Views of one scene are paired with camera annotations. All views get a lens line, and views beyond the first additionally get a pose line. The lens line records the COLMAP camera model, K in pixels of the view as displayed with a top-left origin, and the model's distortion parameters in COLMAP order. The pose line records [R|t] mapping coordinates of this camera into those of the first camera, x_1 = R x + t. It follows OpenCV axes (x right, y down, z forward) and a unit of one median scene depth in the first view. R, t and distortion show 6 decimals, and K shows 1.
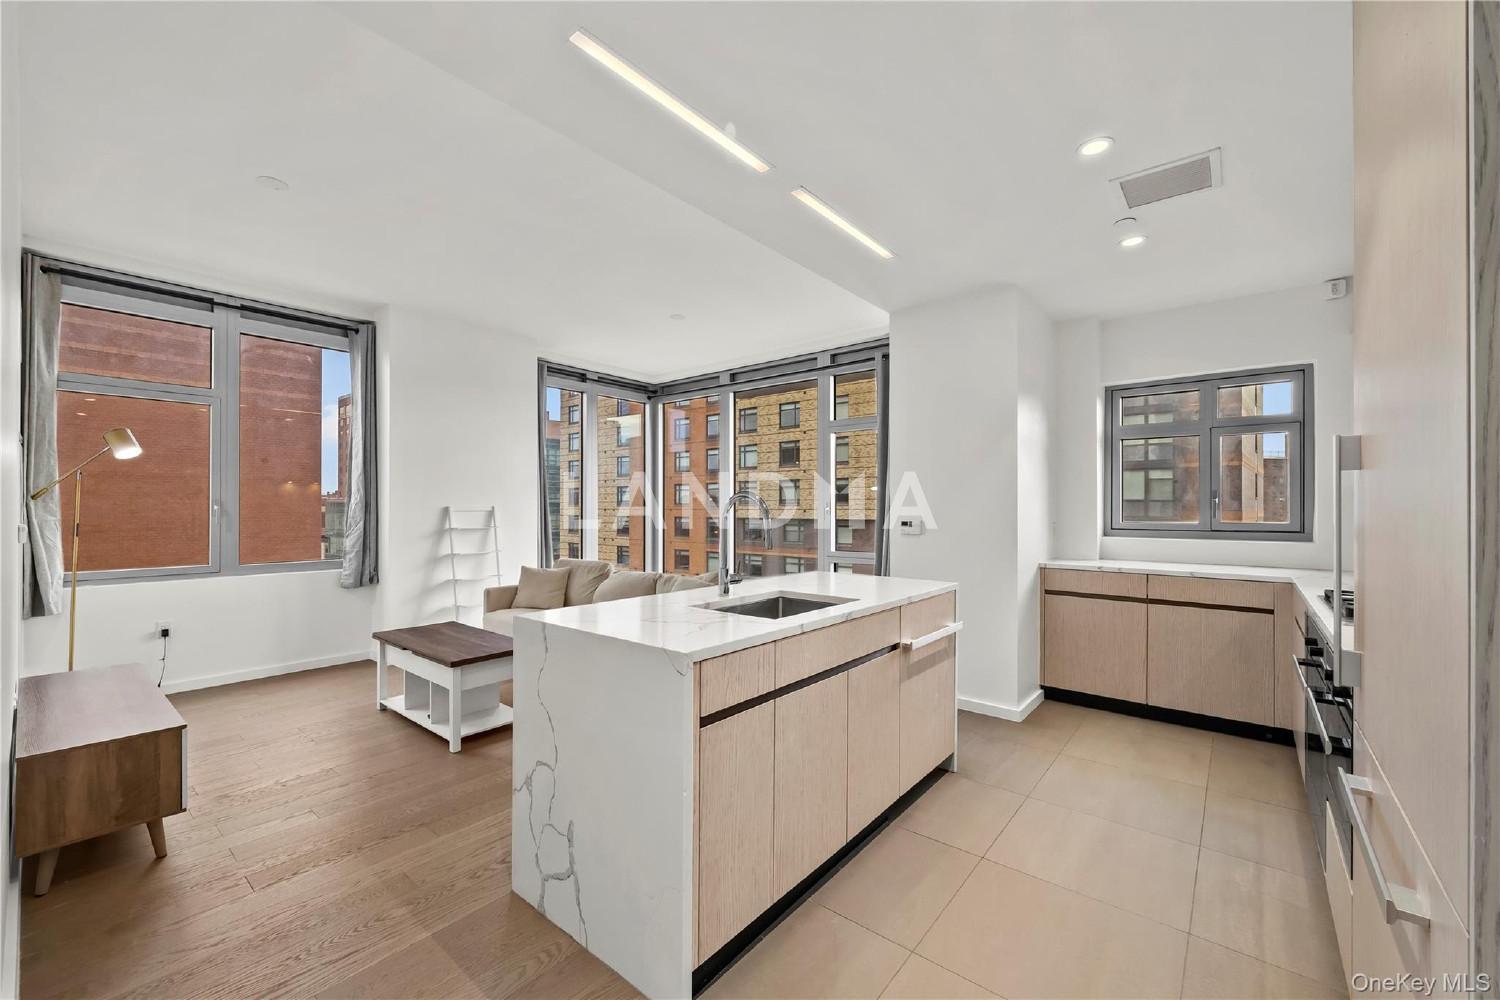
lens RADIAL K [[594.2, 0, 767.1], [0, 594.2, 501.6], [0, 0, 1]] dist [-0.014338, 0.001384]
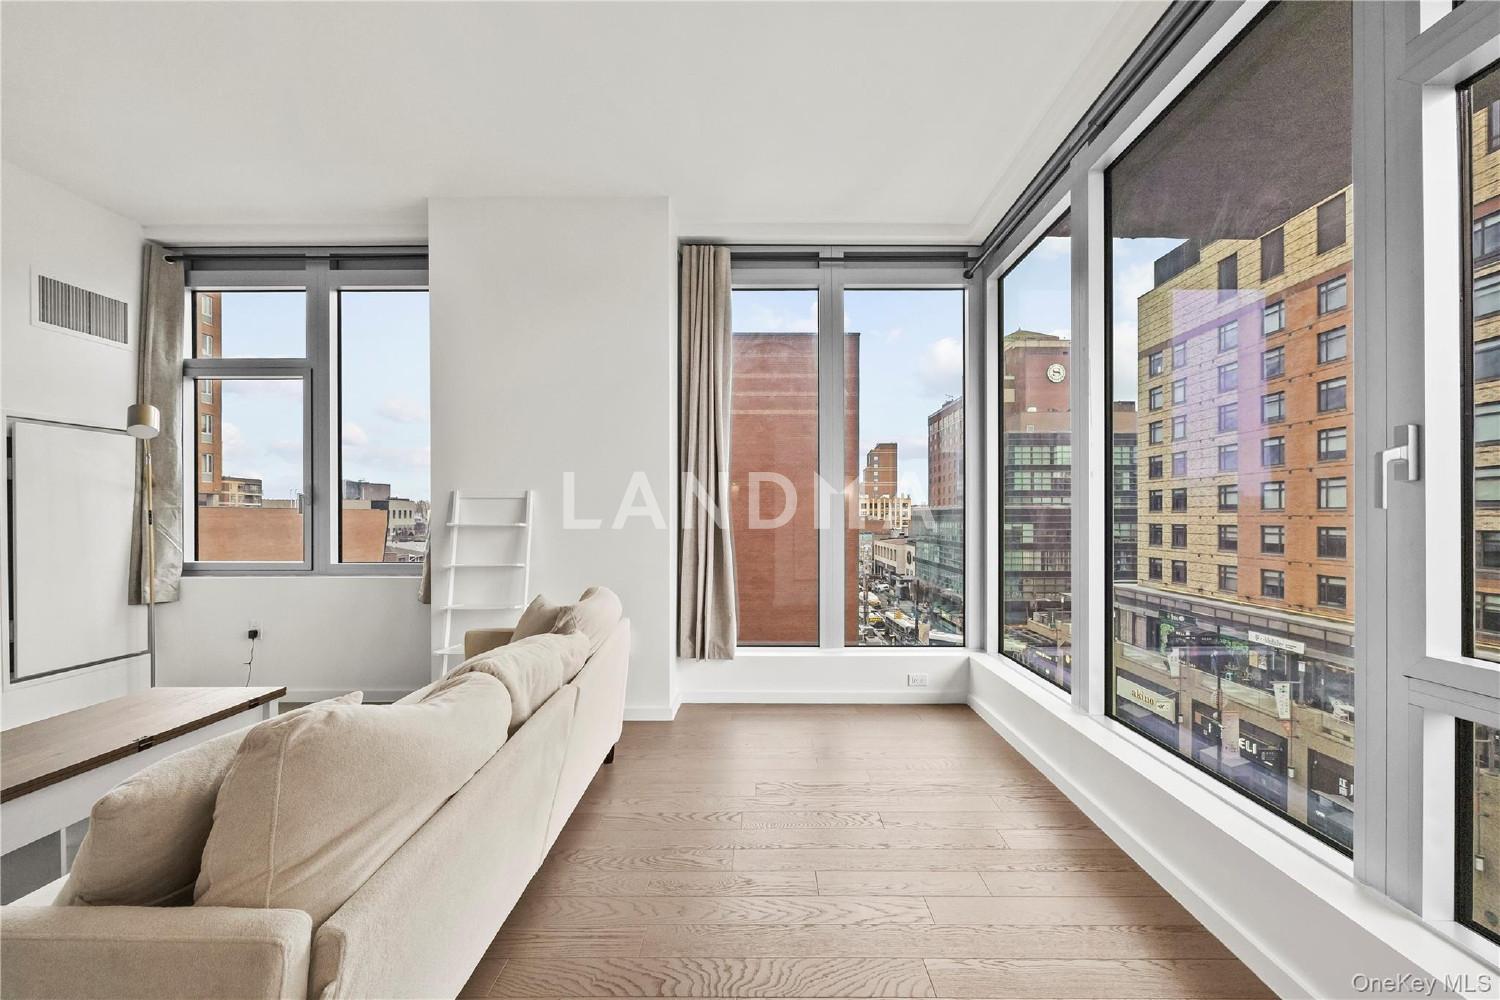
lens RADIAL K [[594.2, 0, 833.0], [0, 594.2, 516.6], [0, 0, 1]] dist [-0.014338, 0.001384]
pose [[0.613976, -0.002840, -0.789319, 0.132142], [0.008754, 0.999957, 0.003211, 0.027368], [0.789276, -0.008881, 0.613975, 0.656574]]
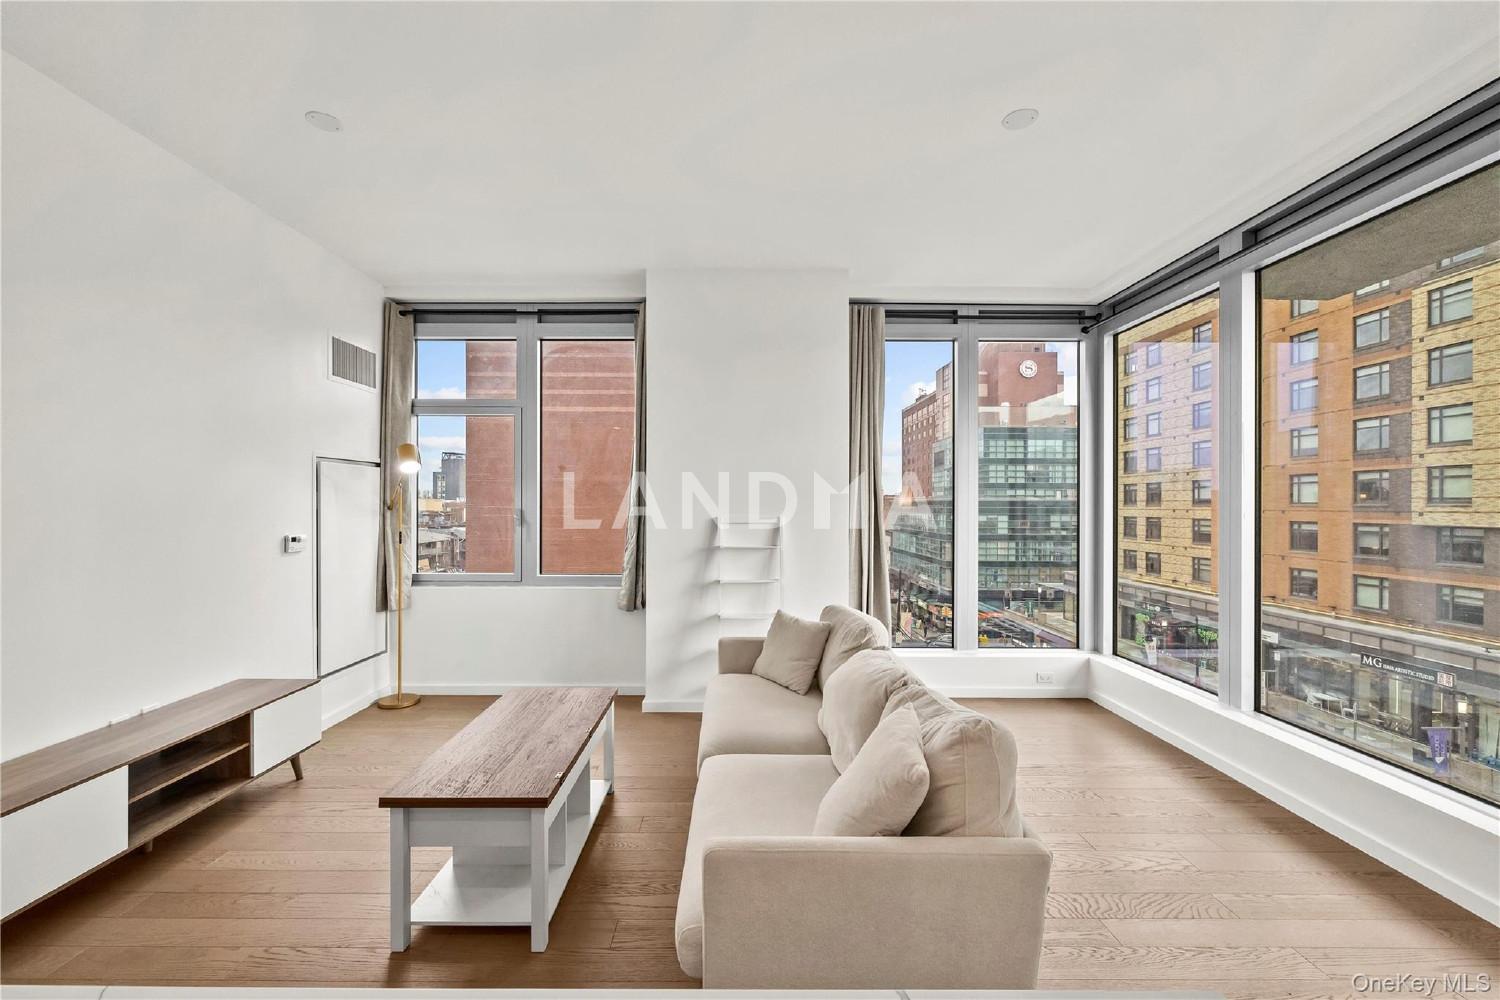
lens RADIAL K [[594.2, 0, 782.8], [0, 594.2, 498.8], [0, 0, 1]] dist [-0.014338, 0.001384]
pose [[0.617363, -0.005101, -0.786662, 0.081211], [0.005469, 0.999983, -0.002192, -0.009916], [0.786659, -0.002949, 0.617381, 0.444518]]
